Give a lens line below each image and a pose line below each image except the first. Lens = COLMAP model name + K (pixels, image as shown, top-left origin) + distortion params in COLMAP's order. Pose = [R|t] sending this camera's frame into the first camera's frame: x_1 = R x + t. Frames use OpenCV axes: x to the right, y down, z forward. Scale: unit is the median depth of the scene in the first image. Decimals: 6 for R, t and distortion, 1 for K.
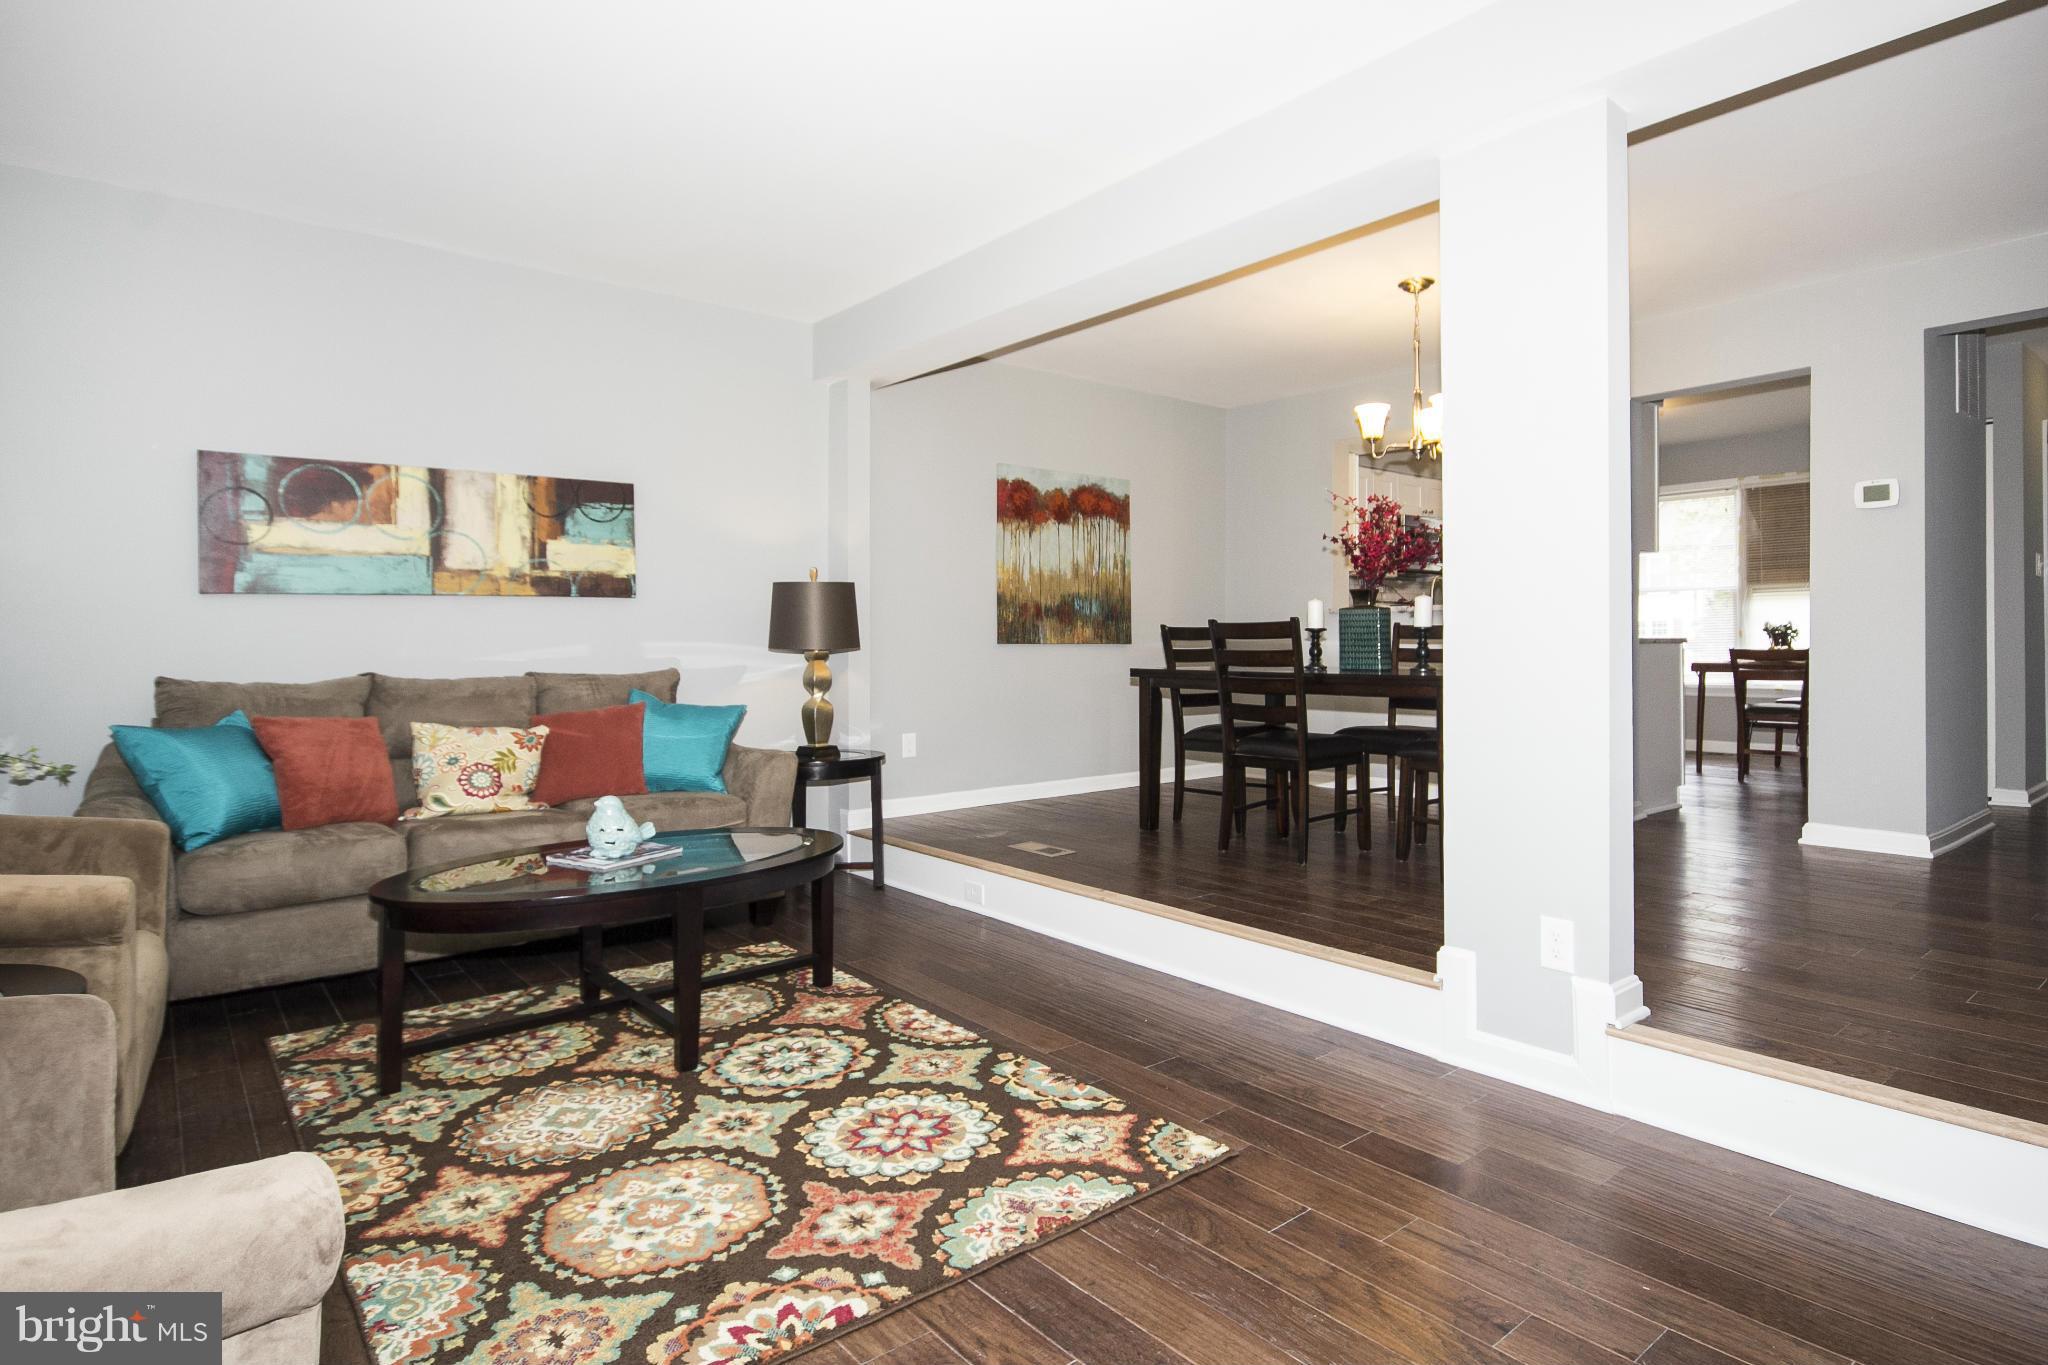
lens RADIAL K [[1083.8, 0, 1034.5], [0, 1083.8, 634.9], [0, 0, 1]] dist [-0.004791, 0.002910]
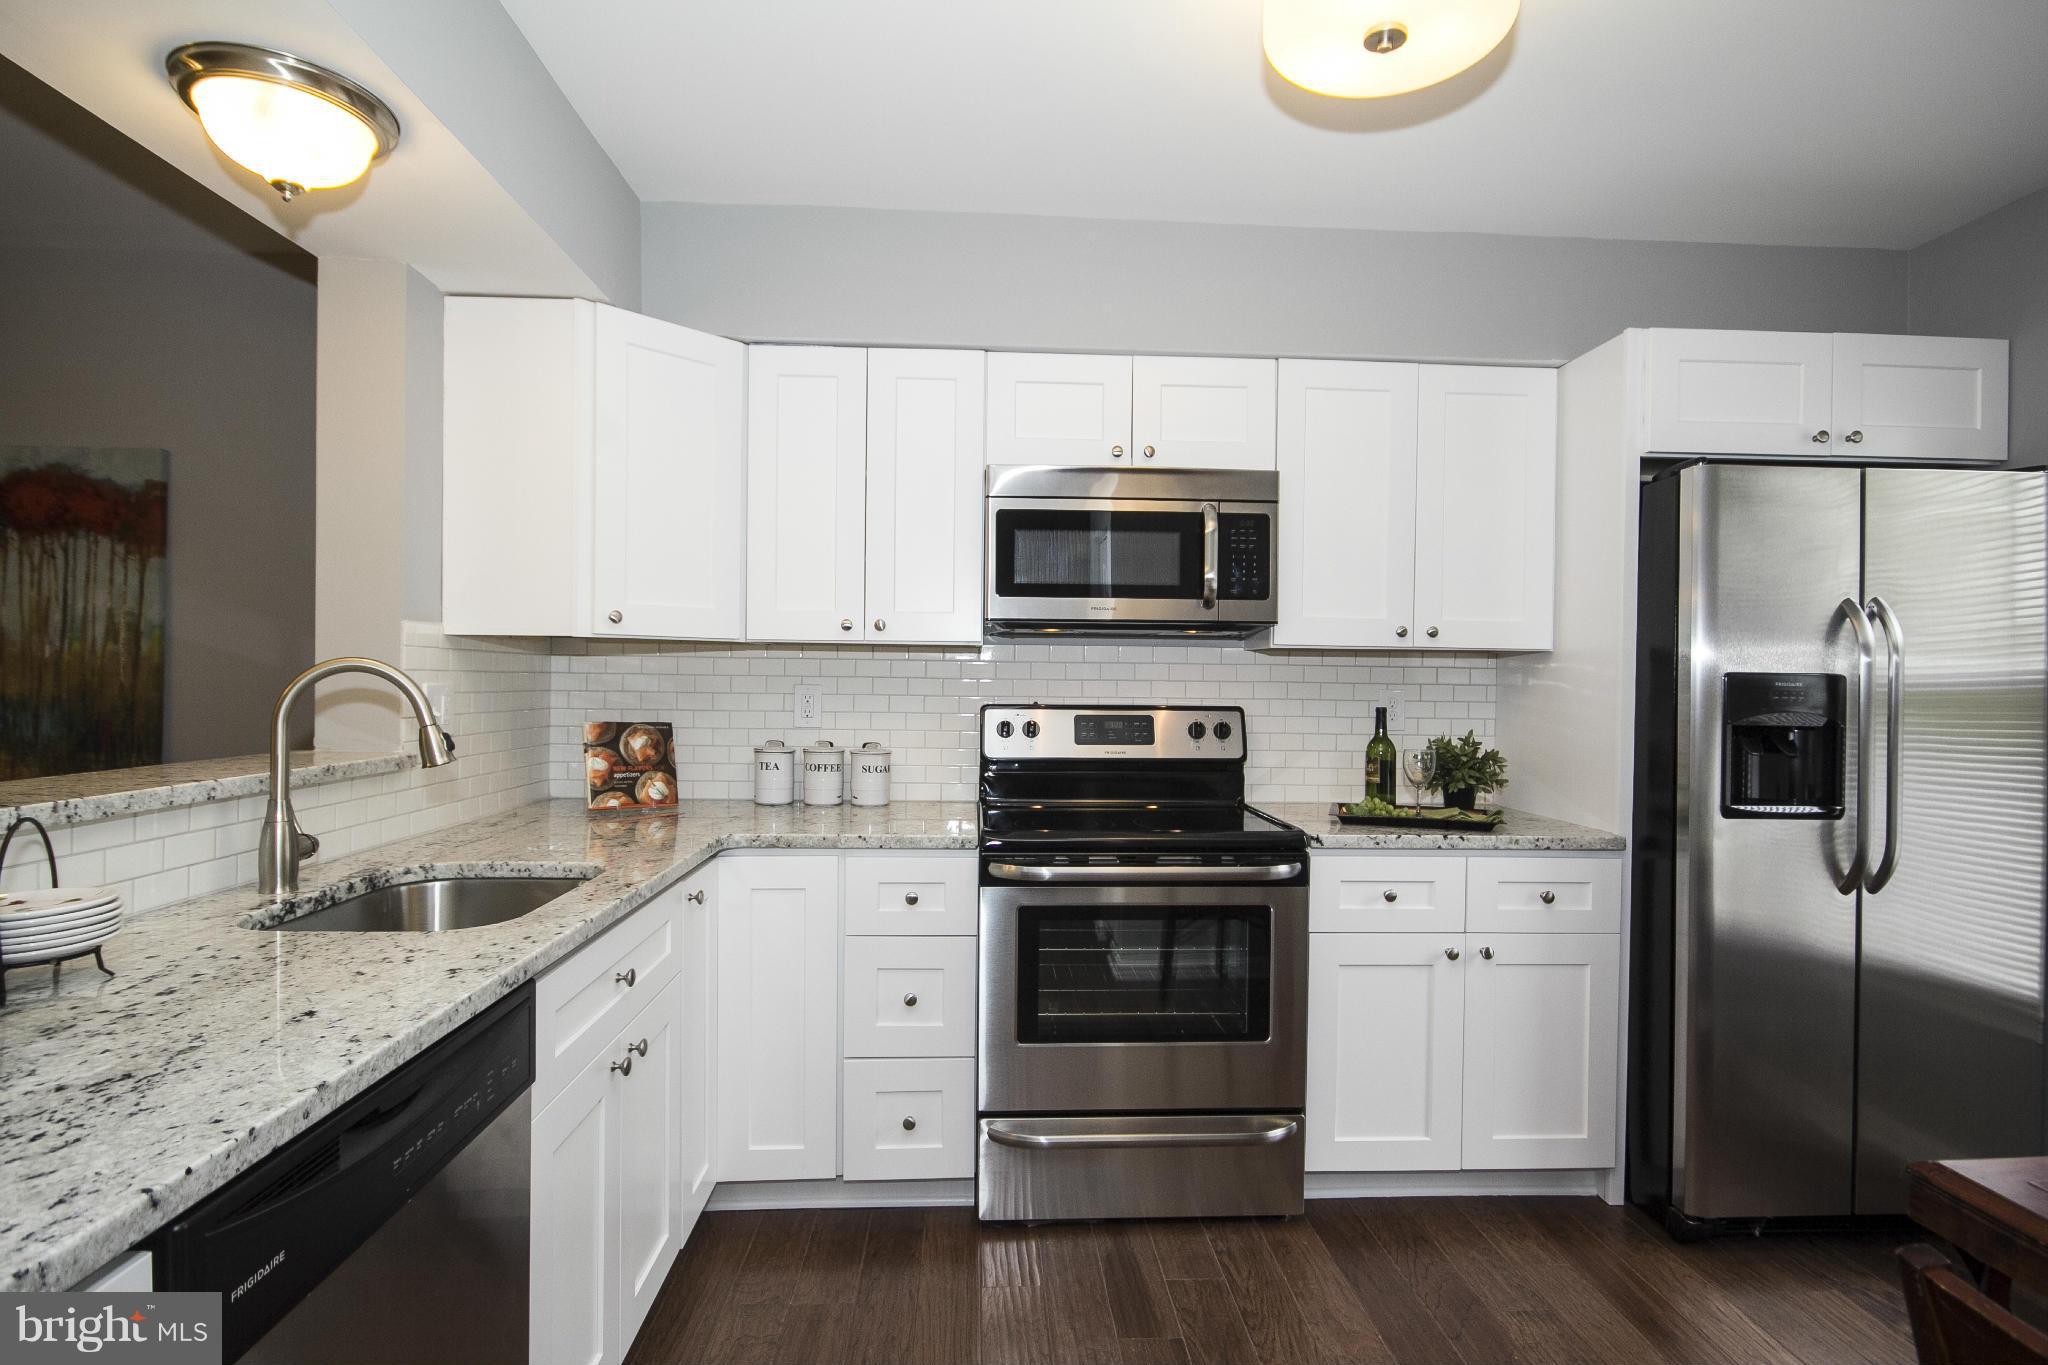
lens RADIAL K [[1010.2, 0, 1036.2], [0, 1010.2, 690.2], [0, 0, 1]] dist [-0.006155, -0.000631]
pose [[0.803992, 0.019487, -0.594320, 1.340535], [-0.013078, 0.999801, 0.015091, -0.106073], [0.594496, -0.004360, 0.804087, 1.821917]]
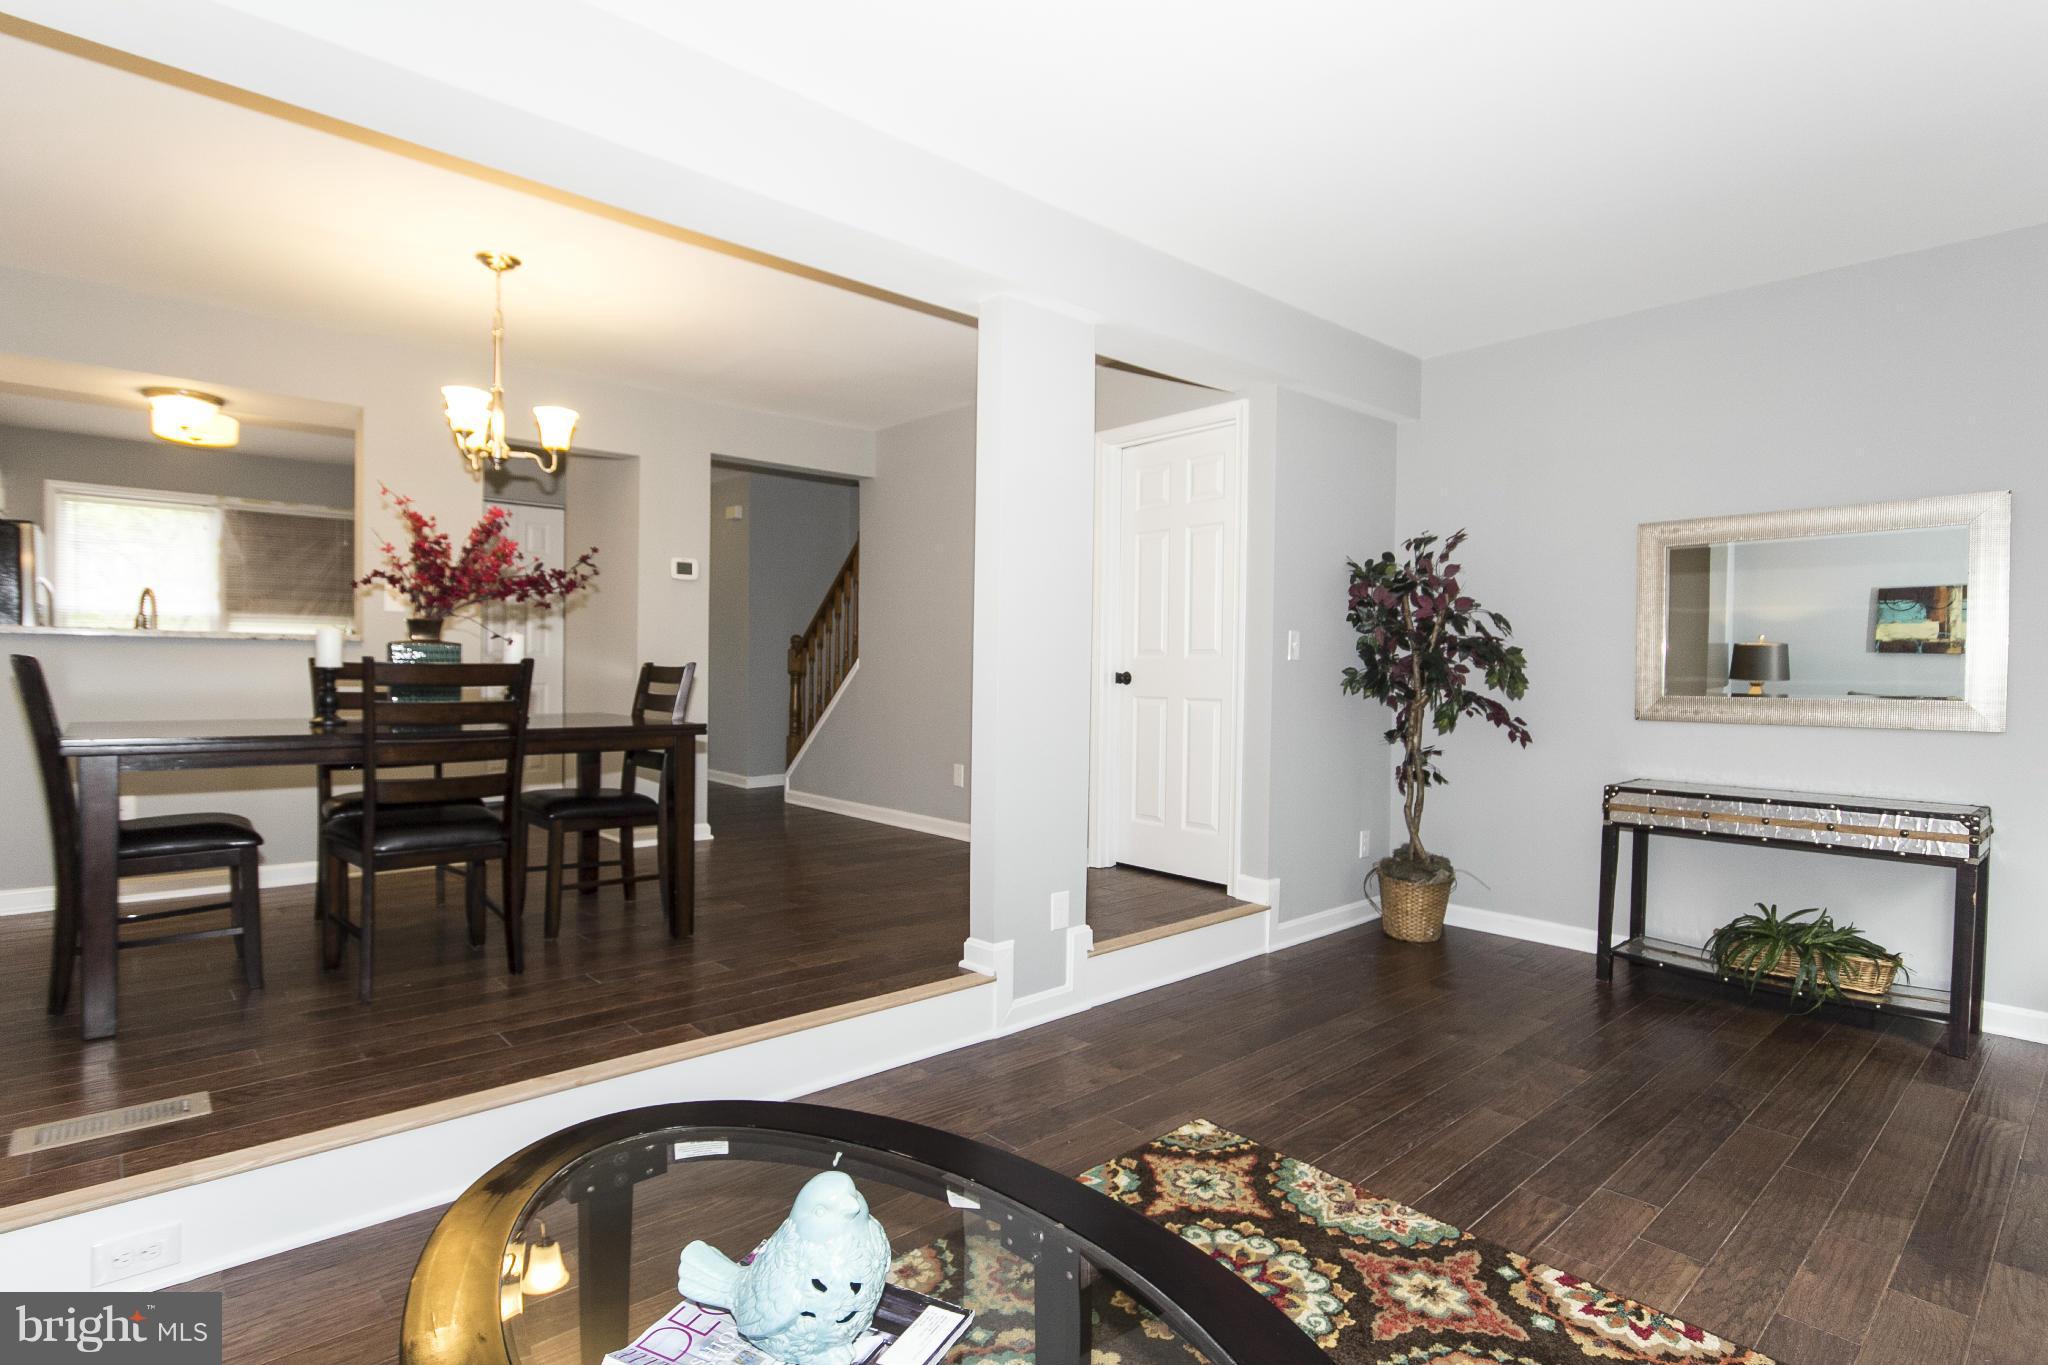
lens RADIAL K [[1031.5, 0, 1030.7], [0, 1031.5, 687.9], [0, 0, 1]] dist [-0.005240, -0.000419]
pose [[-0.050174, -0.012896, 0.998657, -0.690897], [-0.020097, 0.999727, 0.011901, -0.013747], [-0.998538, -0.019473, -0.050419, 0.905399]]
